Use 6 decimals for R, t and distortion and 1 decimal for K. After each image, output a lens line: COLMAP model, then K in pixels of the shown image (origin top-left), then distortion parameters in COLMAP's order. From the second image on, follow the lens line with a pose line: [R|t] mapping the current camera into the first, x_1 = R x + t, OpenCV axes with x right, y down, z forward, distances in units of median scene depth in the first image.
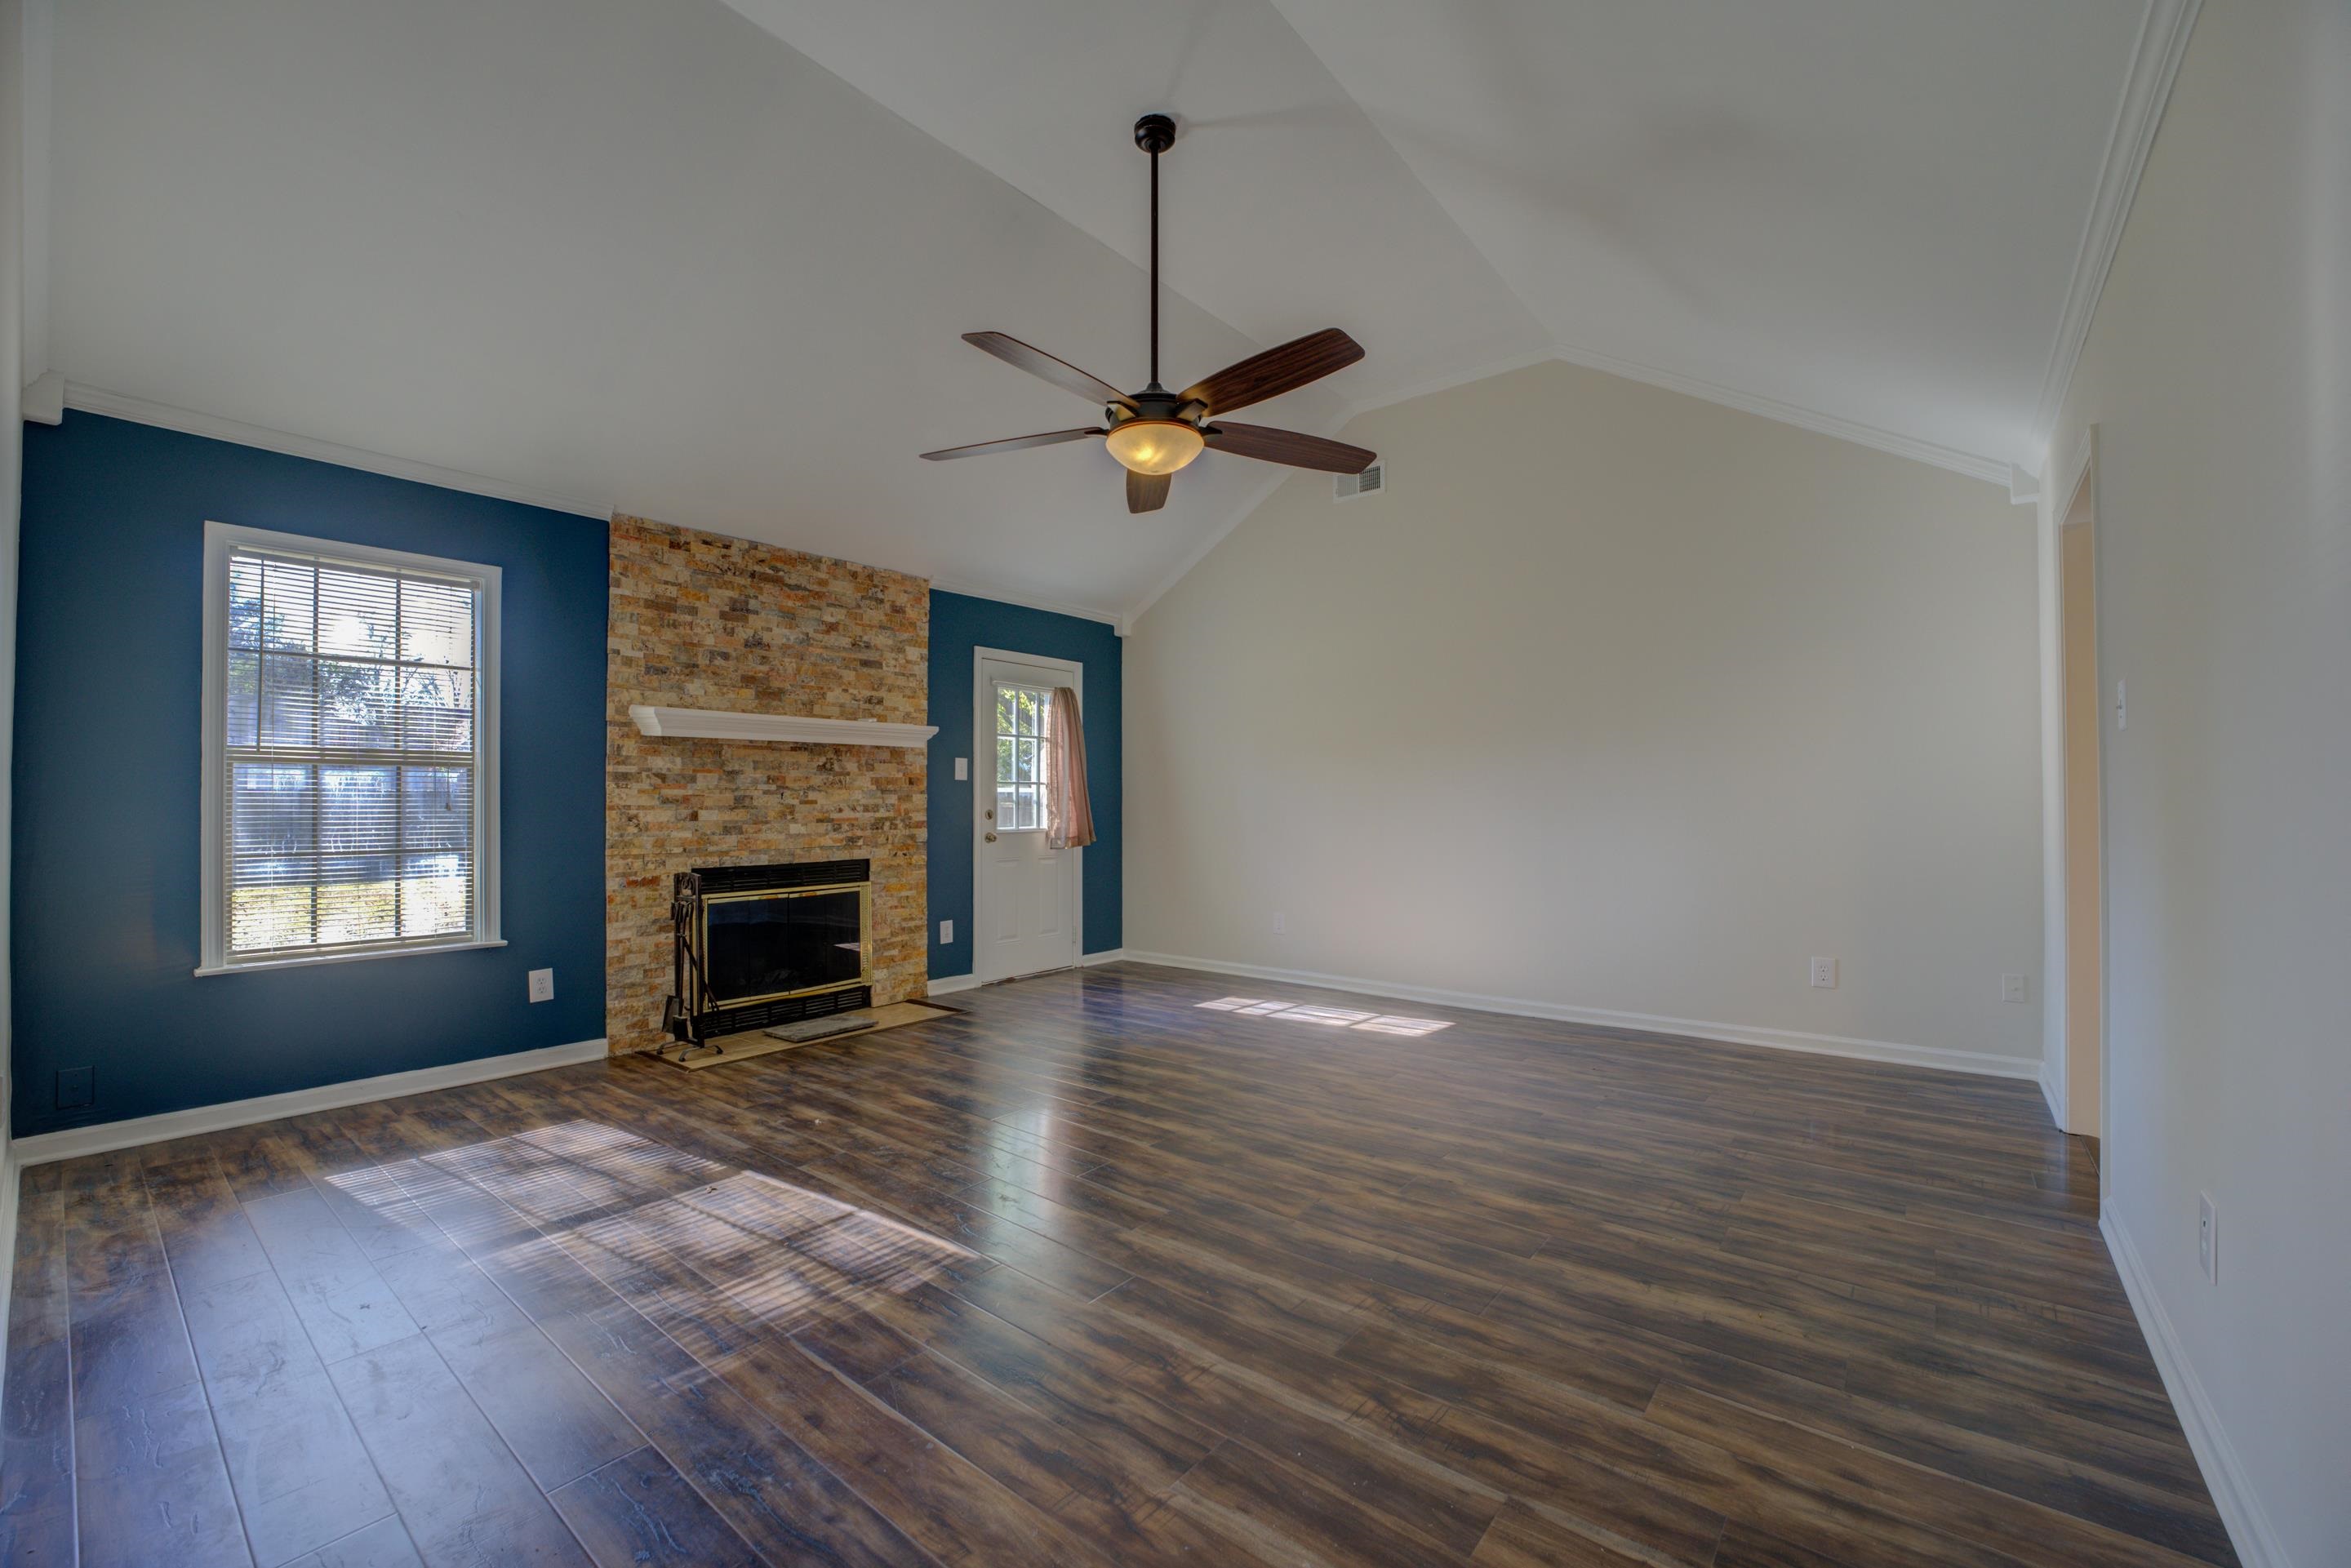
lens RADIAL K [[943.2, 0, 1170.0], [0, 943.2, 797.0], [0, 0, 1]] dist [-0.028445, 0.002945]
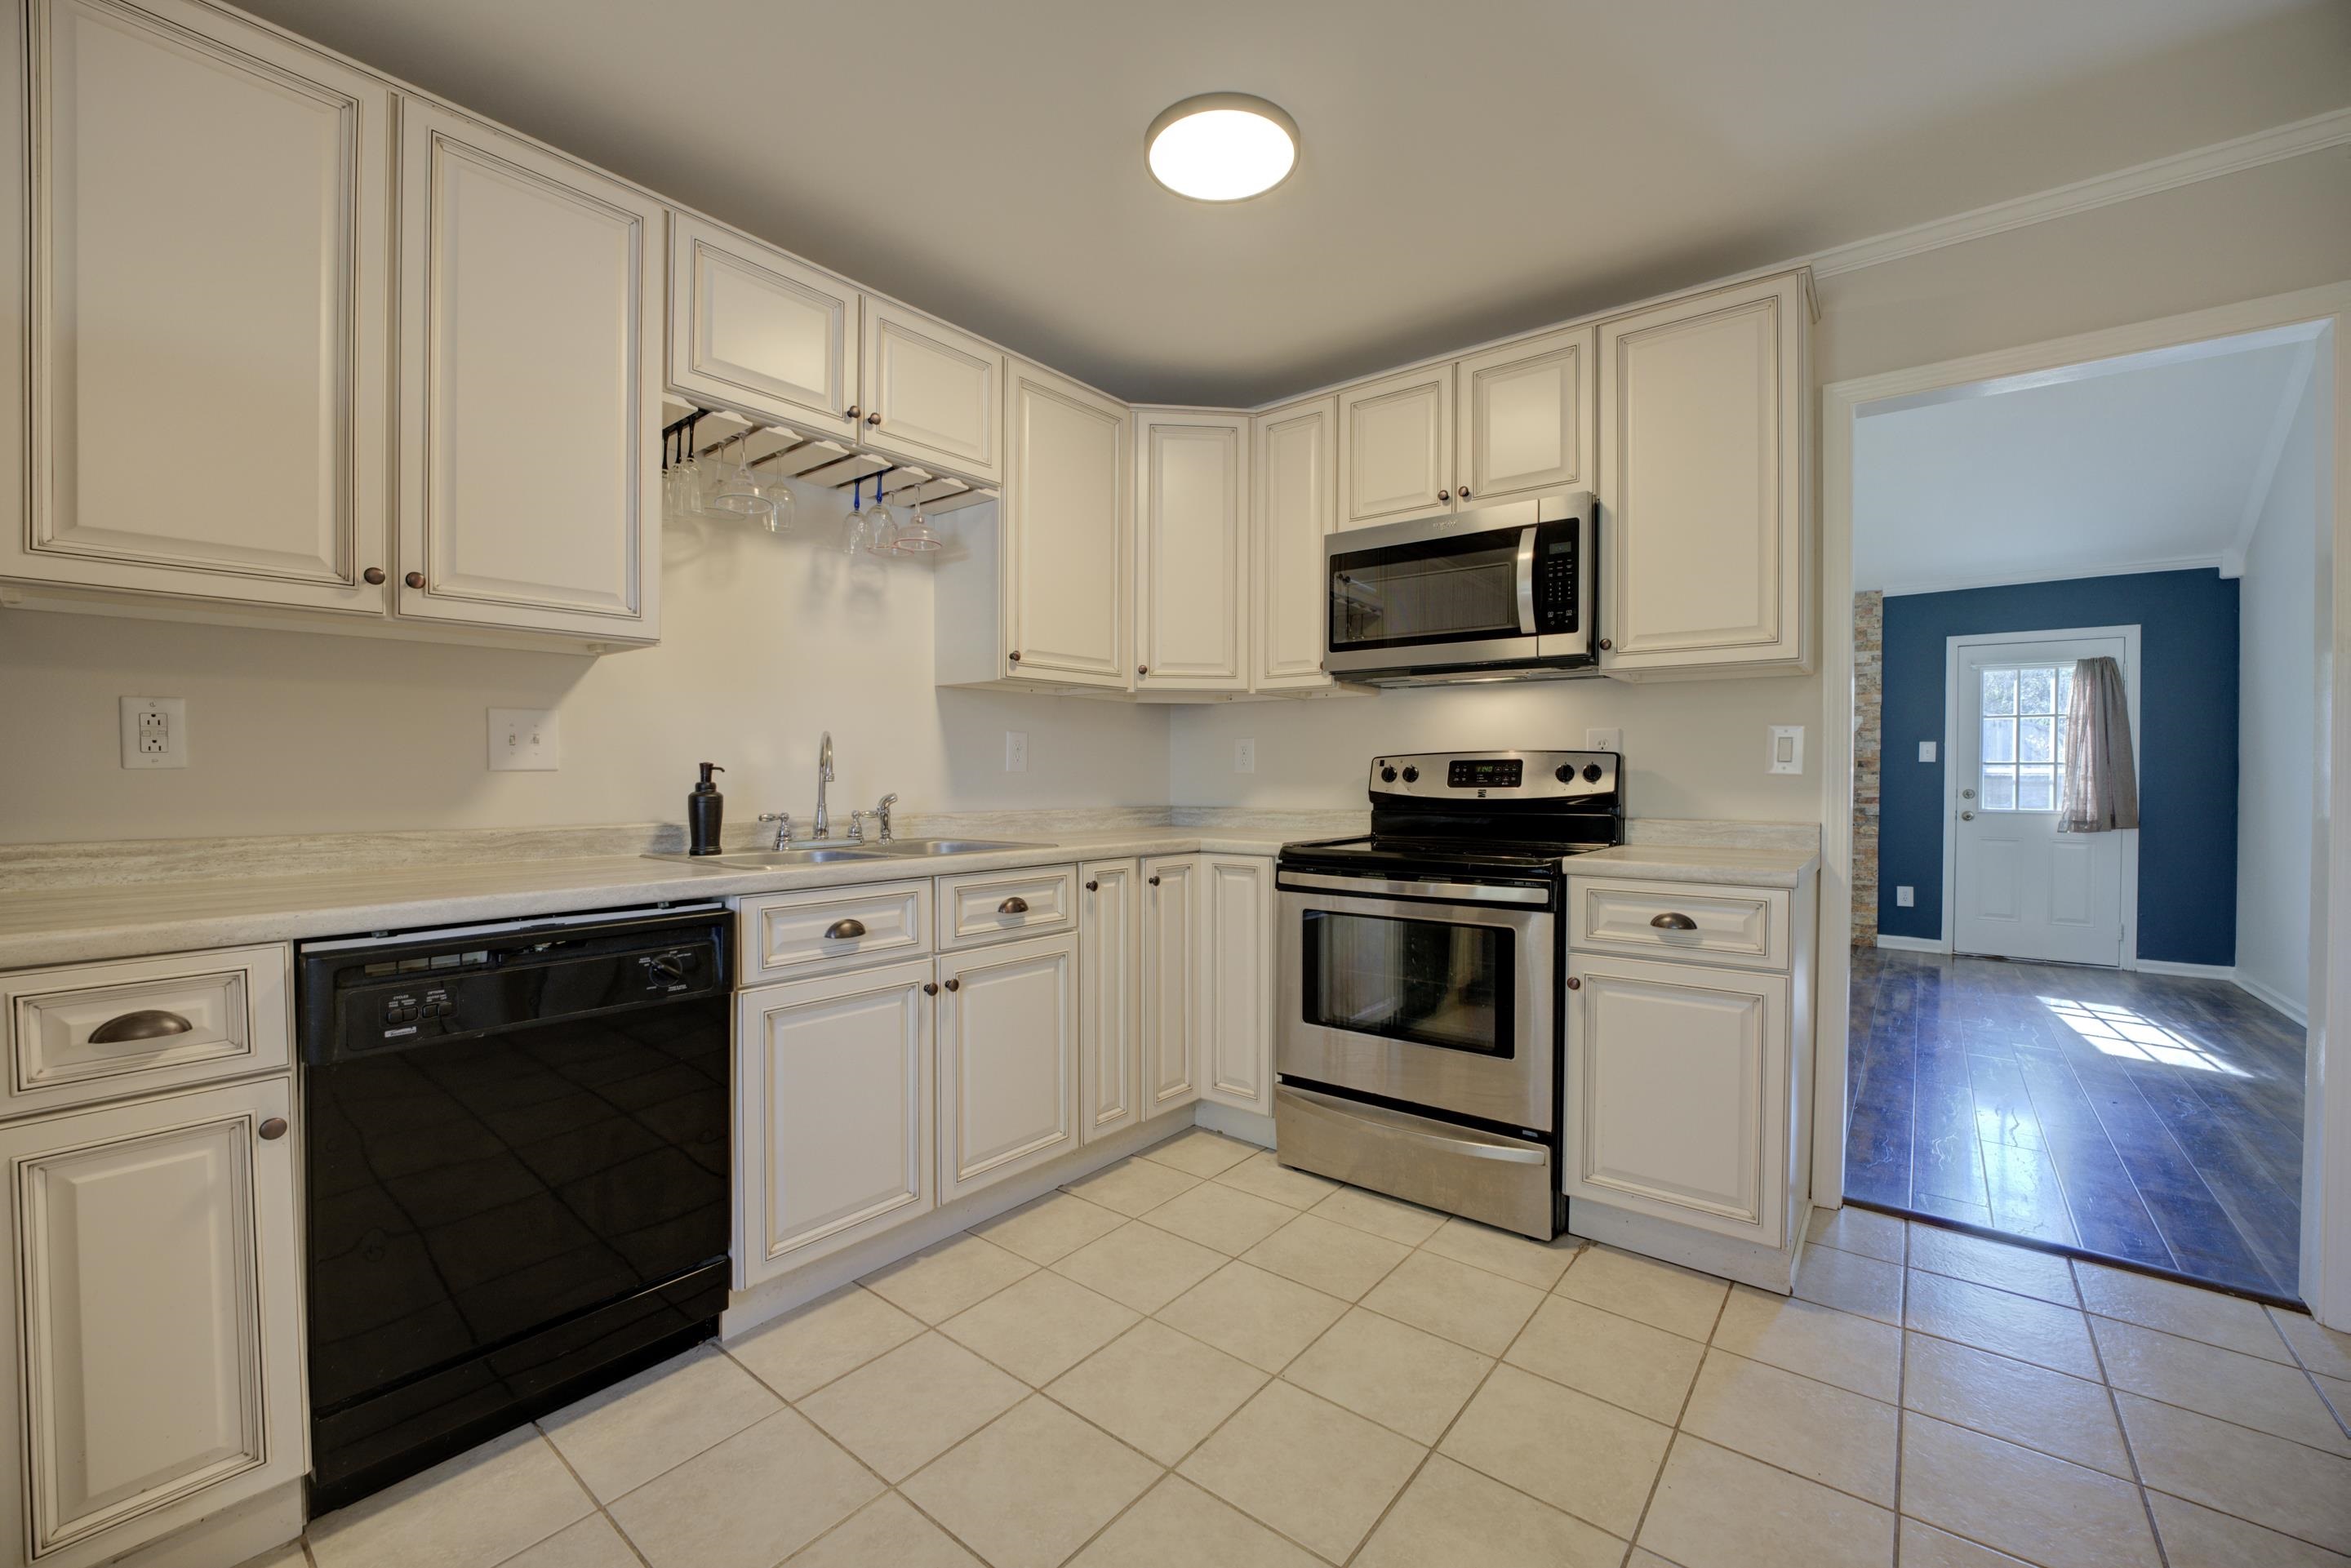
lens RADIAL K [[943.2, 0, 1173.1], [0, 943.2, 789.9], [0, 0, 1]] dist [-0.028445, 0.002945]
pose [[0.005910, 0.022972, -0.999719, 1.012250], [0.003639, 0.999729, 0.022994, -0.015641], [0.999976, -0.003774, 0.005825, 0.131451]]
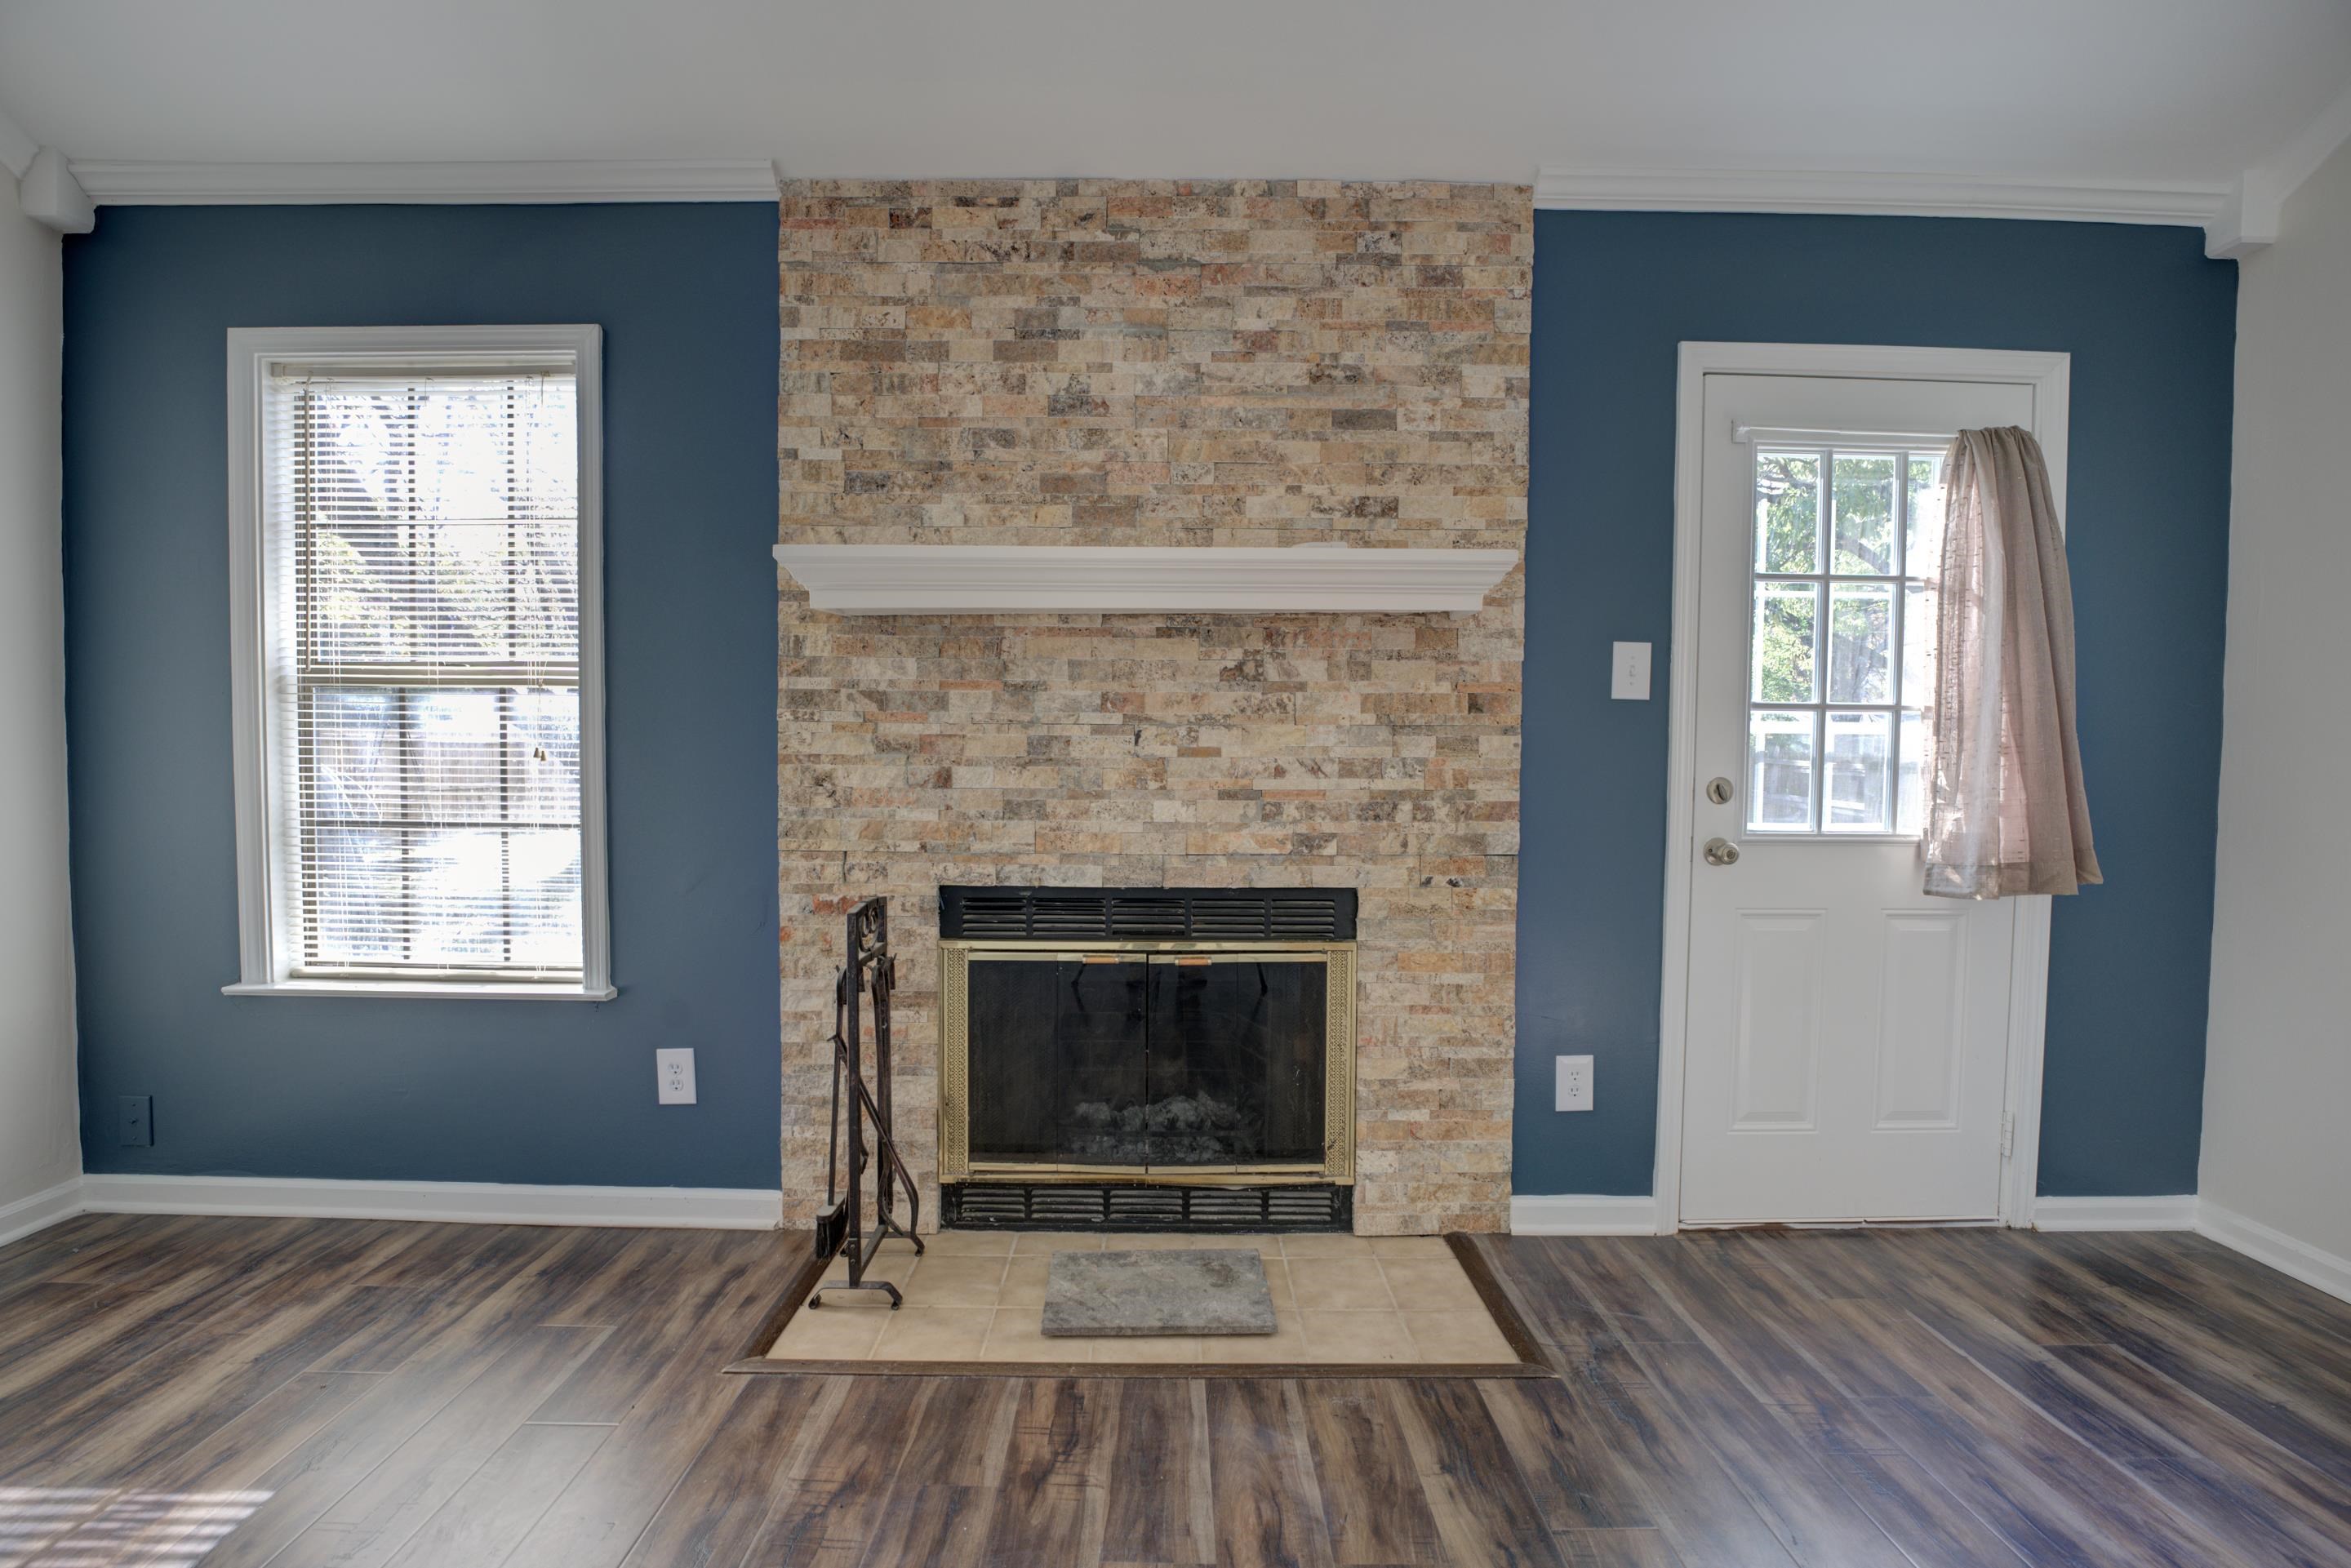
lens RADIAL K [[943.2, 0, 1168.6], [0, 943.2, 795.2], [0, 0, 1]] dist [-0.028445, 0.002945]
pose [[0.632935, 0.034293, -0.773445, -0.051327], [-0.006005, 0.999206, 0.039389, 0.008523], [0.774181, -0.020287, 0.632639, 0.720517]]
